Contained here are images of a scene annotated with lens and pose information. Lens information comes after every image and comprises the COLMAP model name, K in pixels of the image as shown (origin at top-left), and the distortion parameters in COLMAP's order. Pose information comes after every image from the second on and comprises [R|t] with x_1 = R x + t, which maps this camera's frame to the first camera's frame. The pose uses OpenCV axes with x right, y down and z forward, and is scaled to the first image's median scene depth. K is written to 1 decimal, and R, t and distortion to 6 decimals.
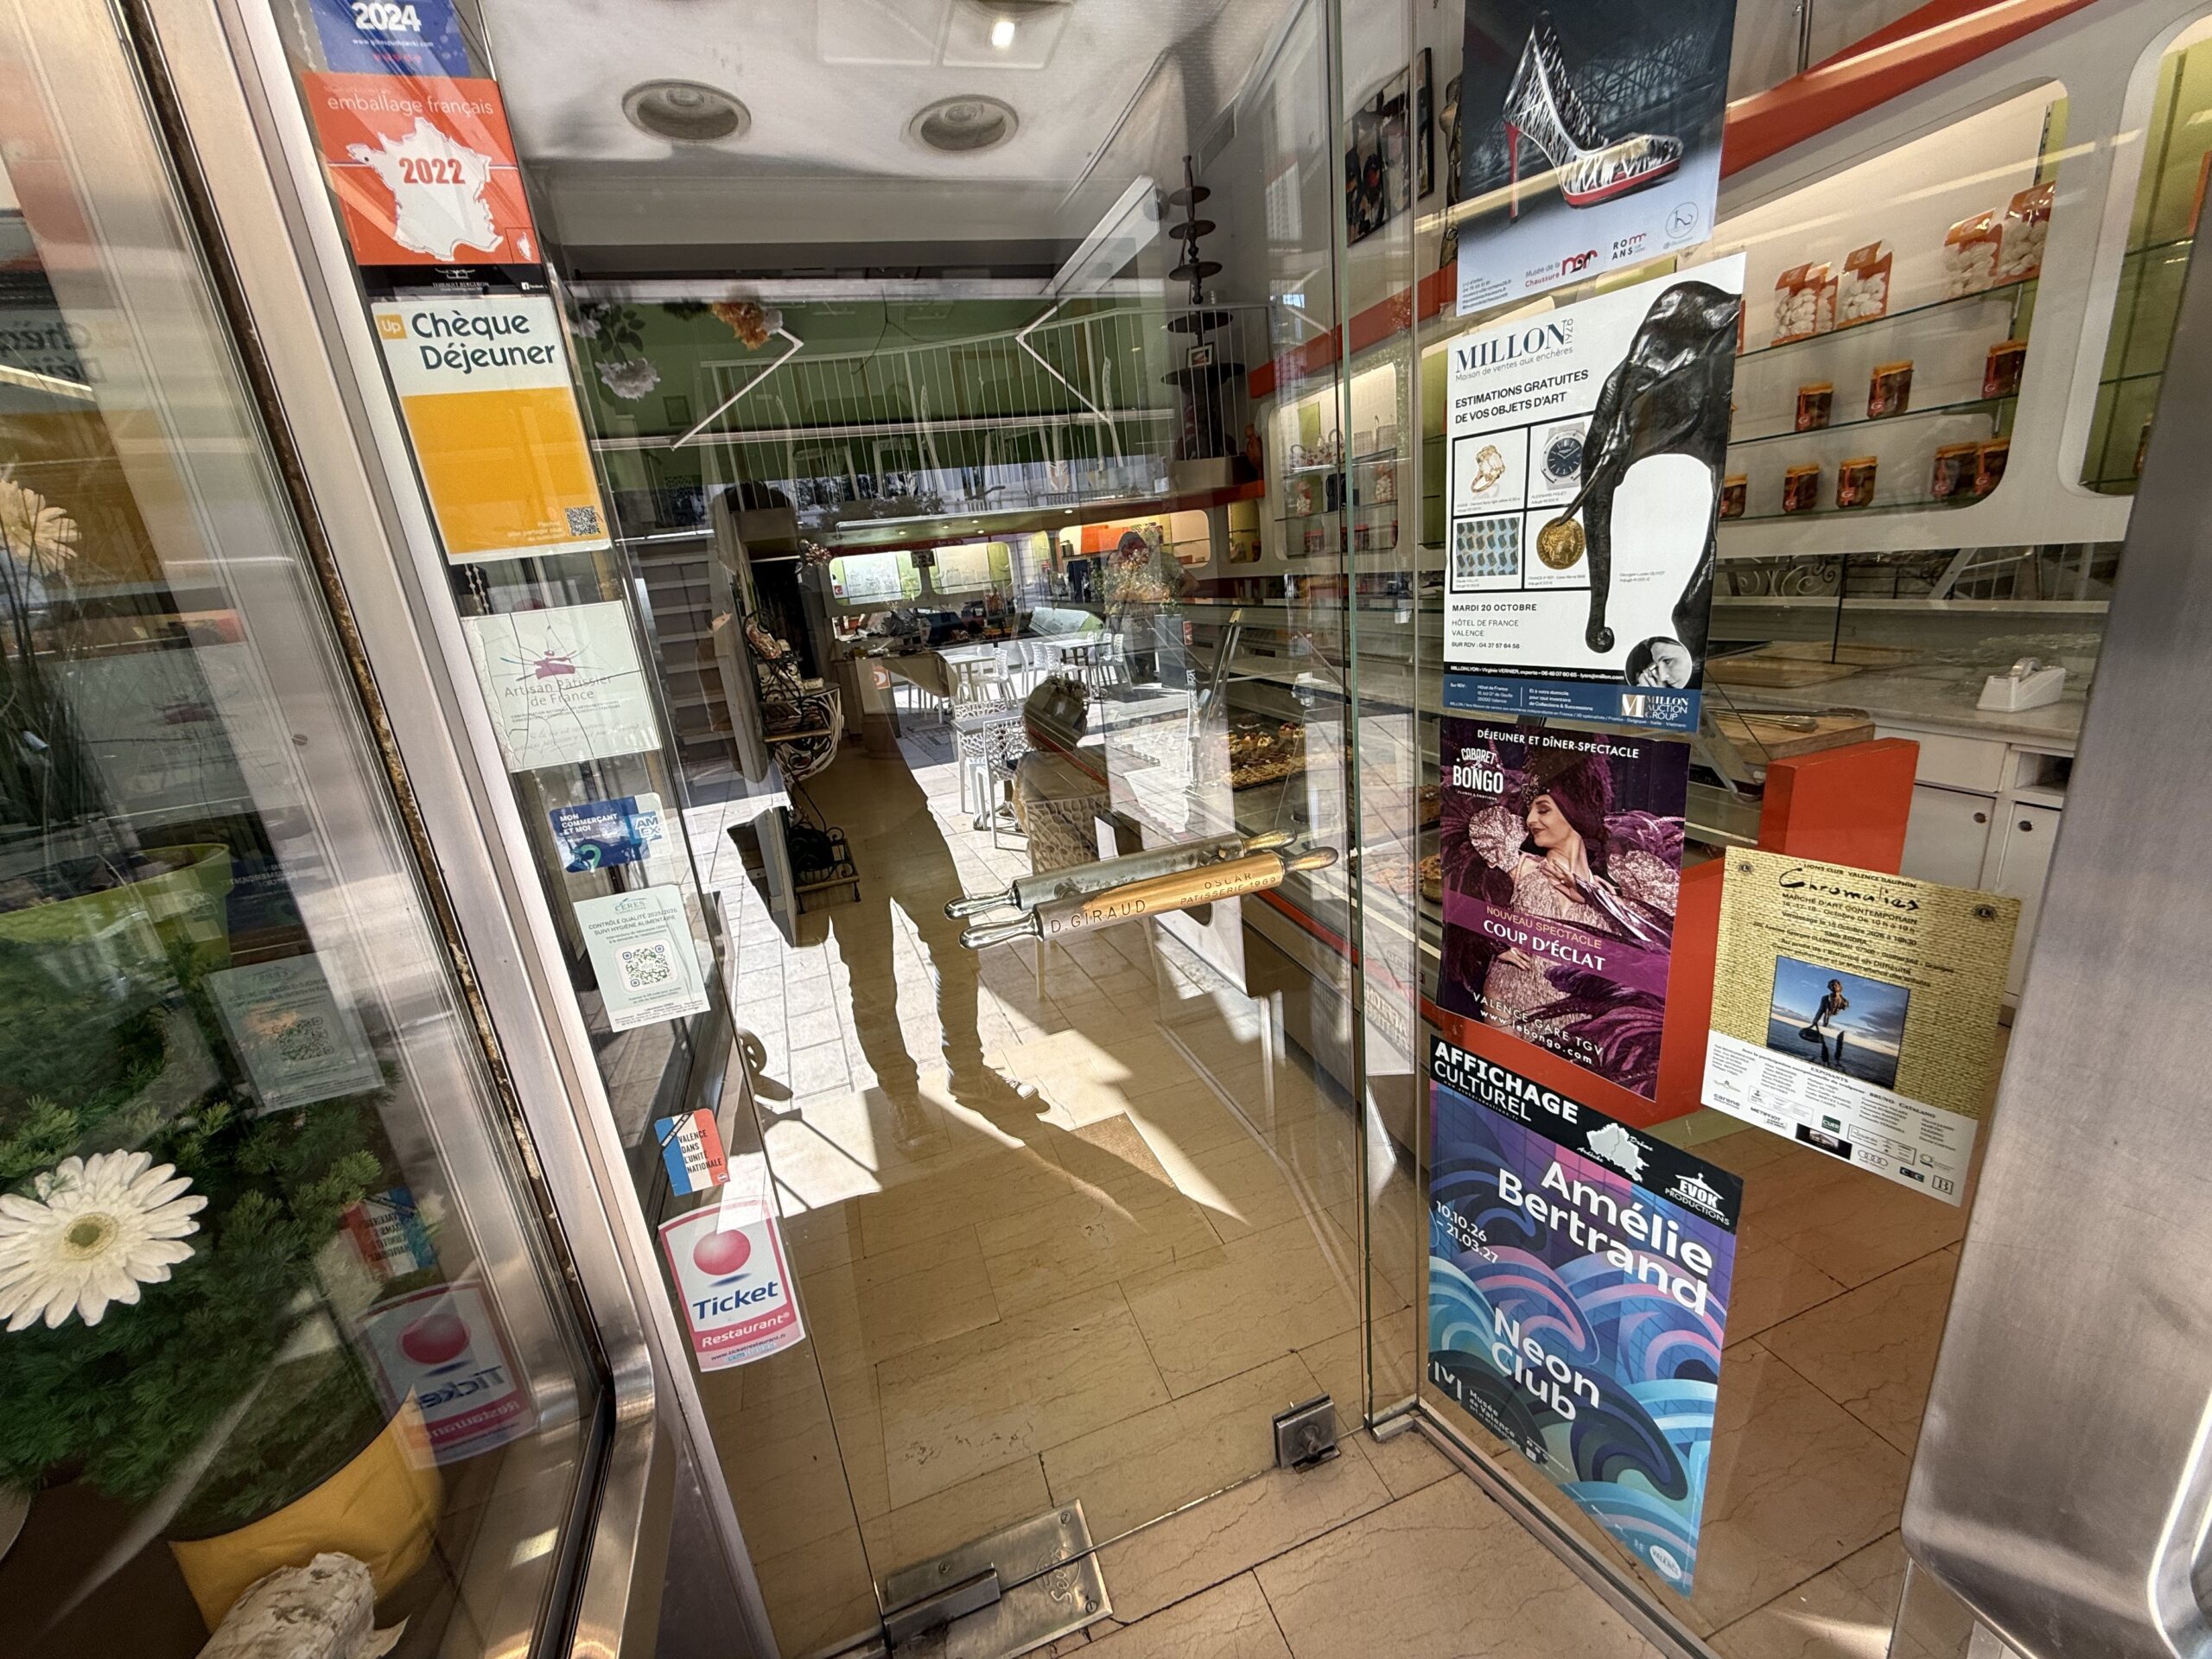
lens RADIAL K [[878.7, 0, 1093.5], [0, 878.7, 816.3], [0, 0, 1]] dist [-0.001099, 0.000152]
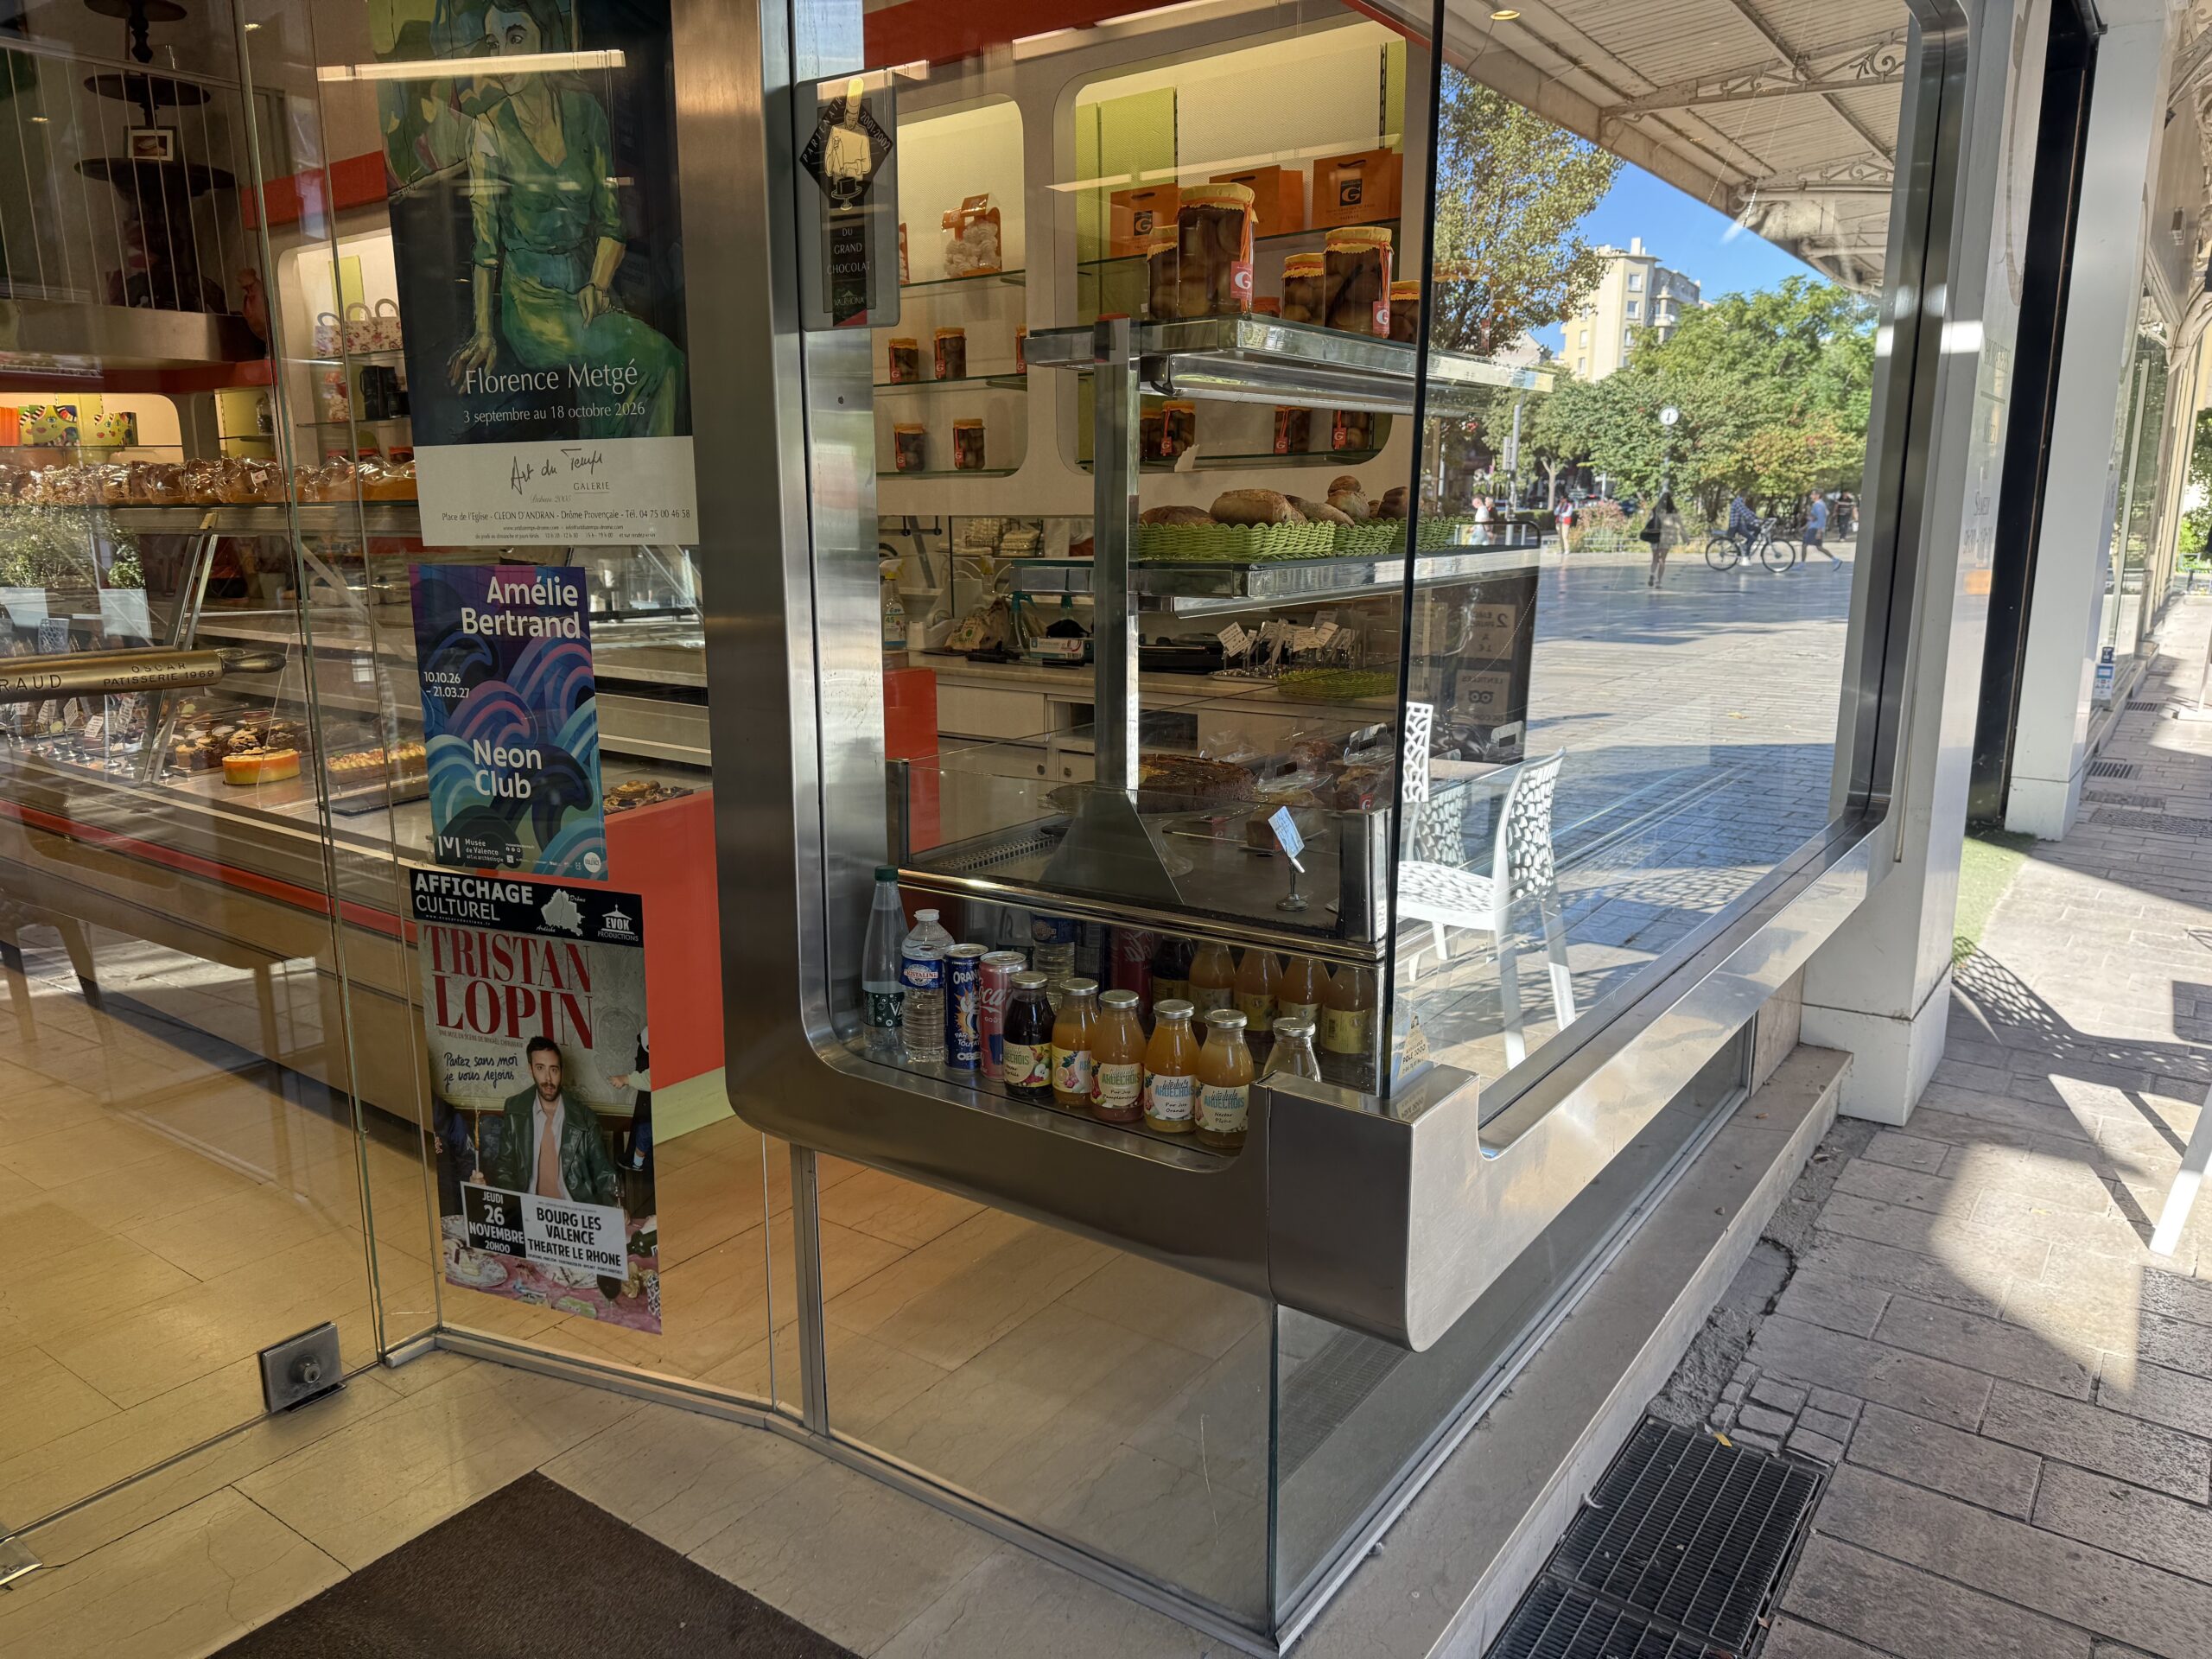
lens RADIAL K [[1575.3, 0, 1100.0], [0, 1575.3, 830.9], [0, 0, 1]] dist [0.062351, -0.071003]
pose [[0.805665, -0.020512, 0.592017, -0.053604], [0.088685, 0.992313, -0.086308, 0.459611], [-0.585696, 0.122038, 0.801291, -0.964331]]
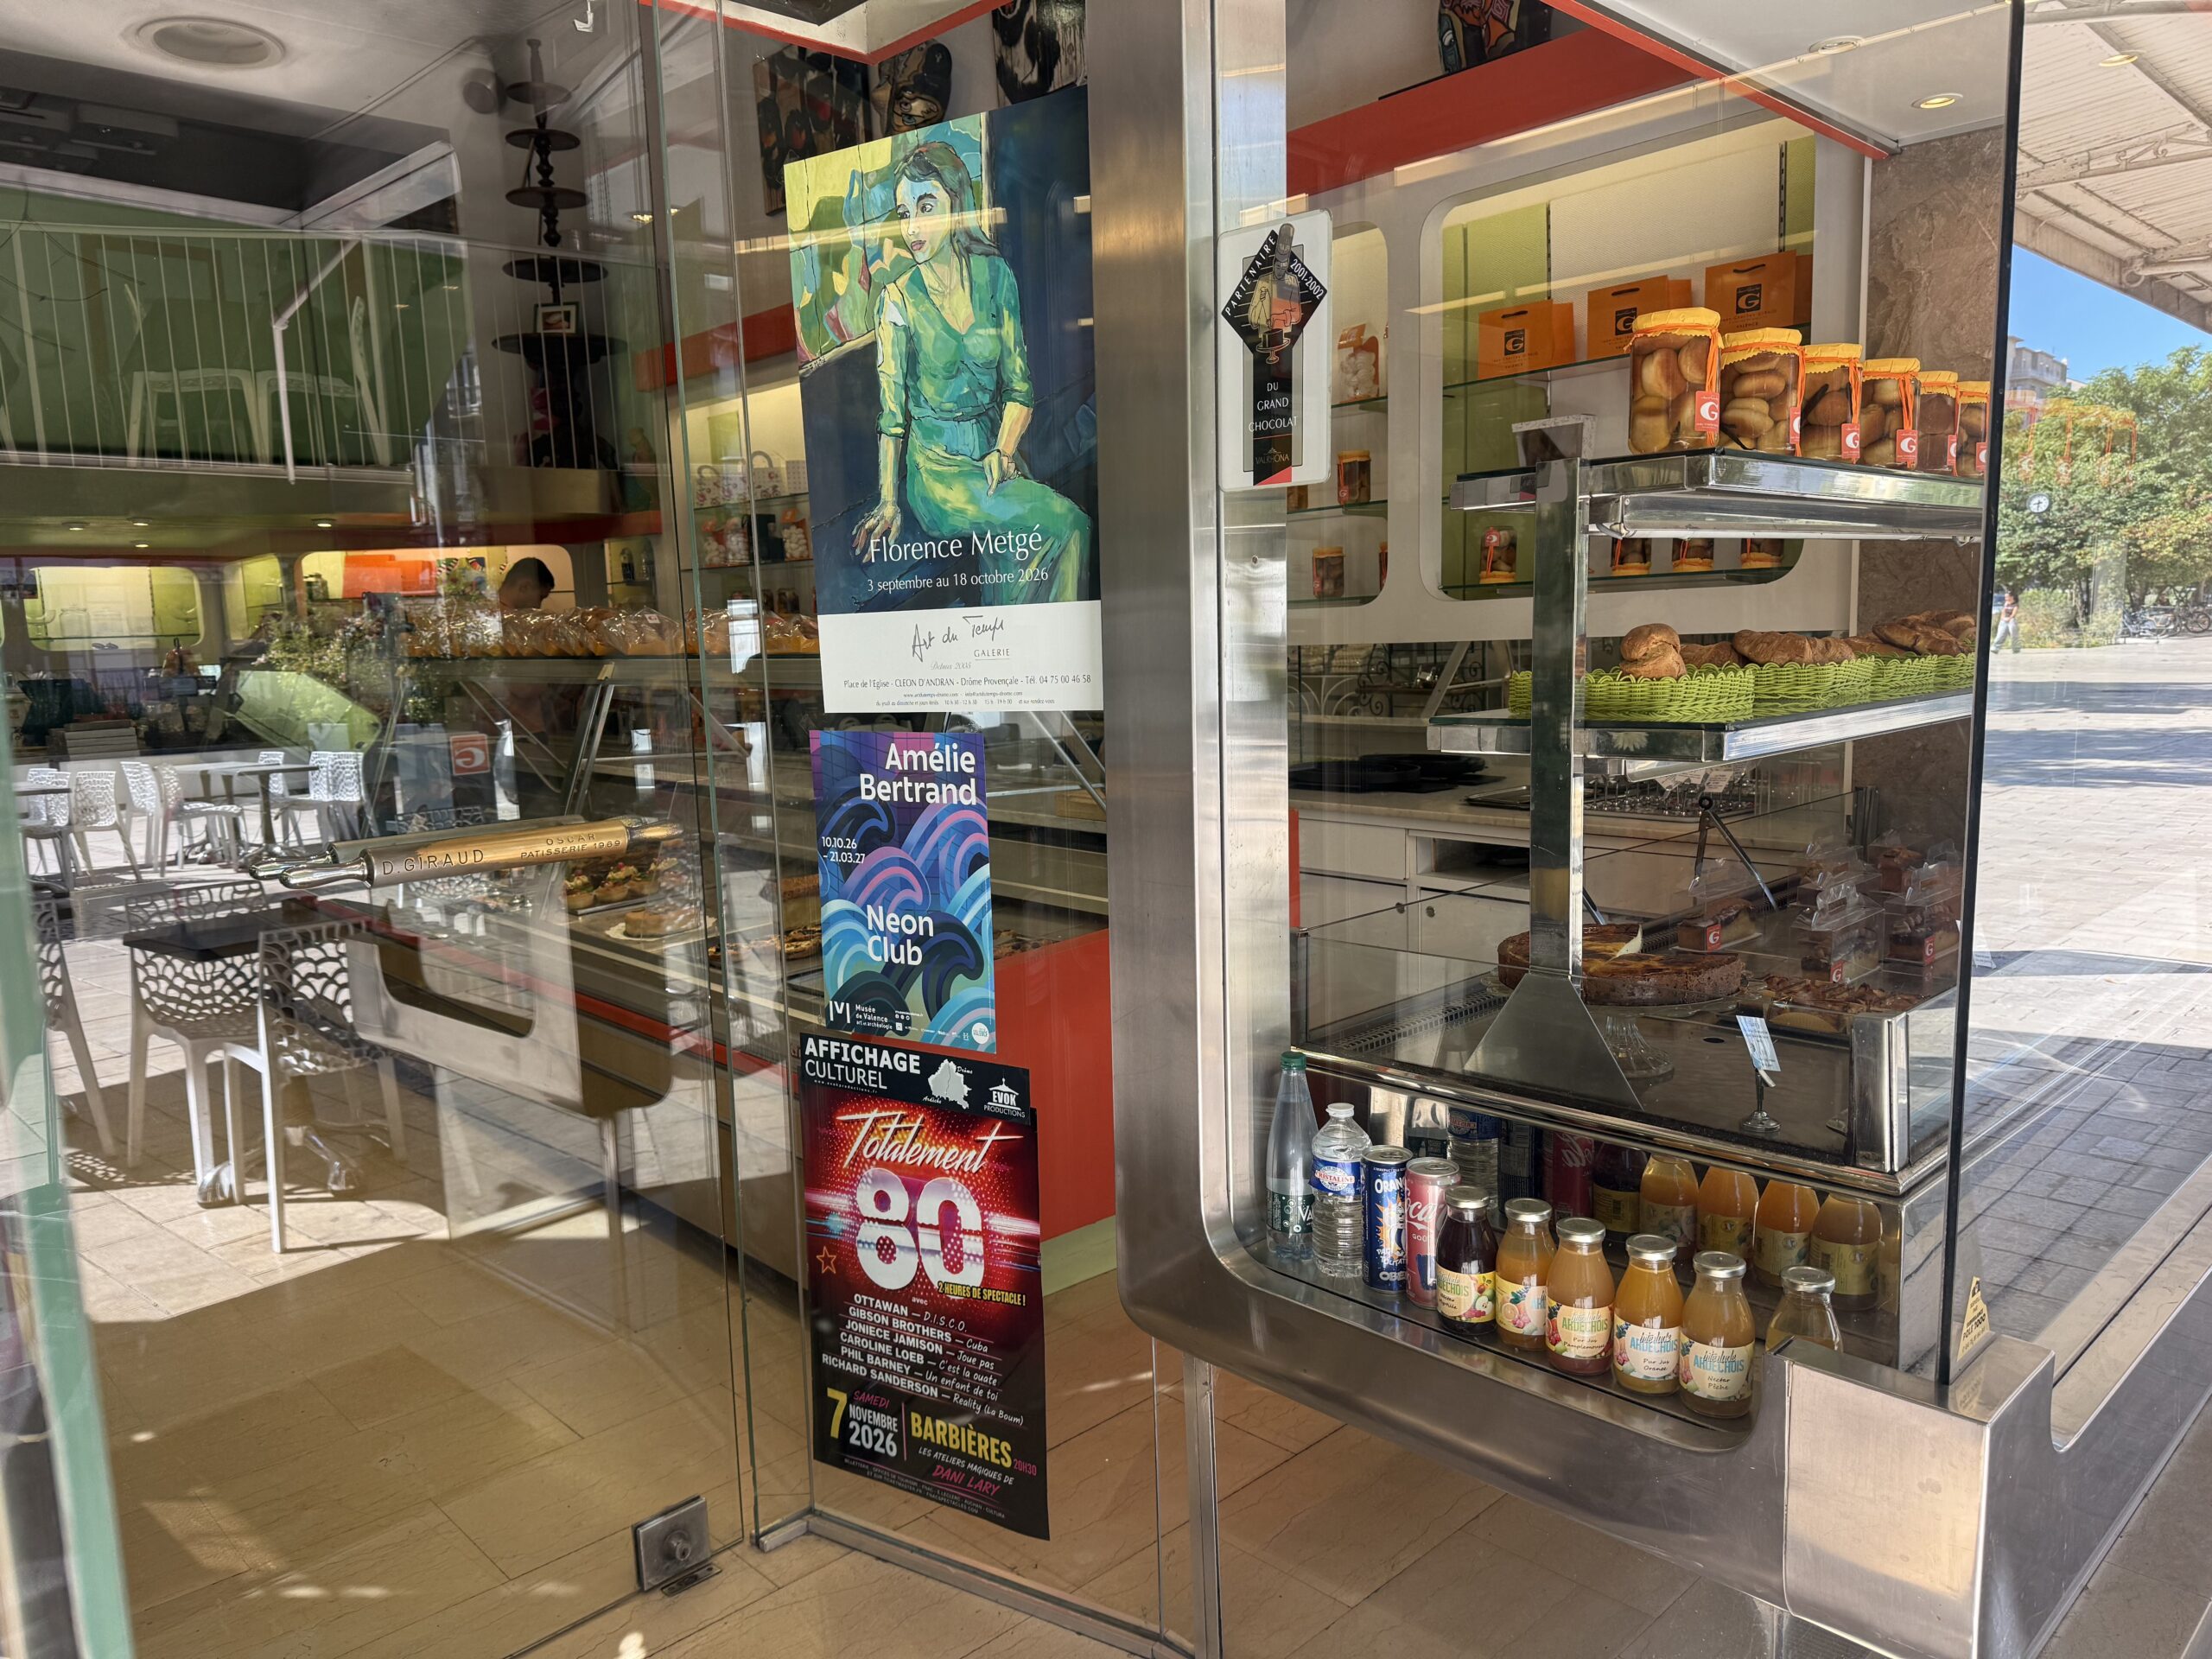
lens RADIAL K [[1575.3, 0, 1123.9], [0, 1575.3, 835.6], [0, 0, 1]] dist [0.062351, -0.071003]
pose [[0.897390, 0.016952, 0.440912, -0.079156], [0.061323, 0.984773, -0.162673, 0.364611], [-0.436956, 0.173019, 0.882686, -0.810139]]
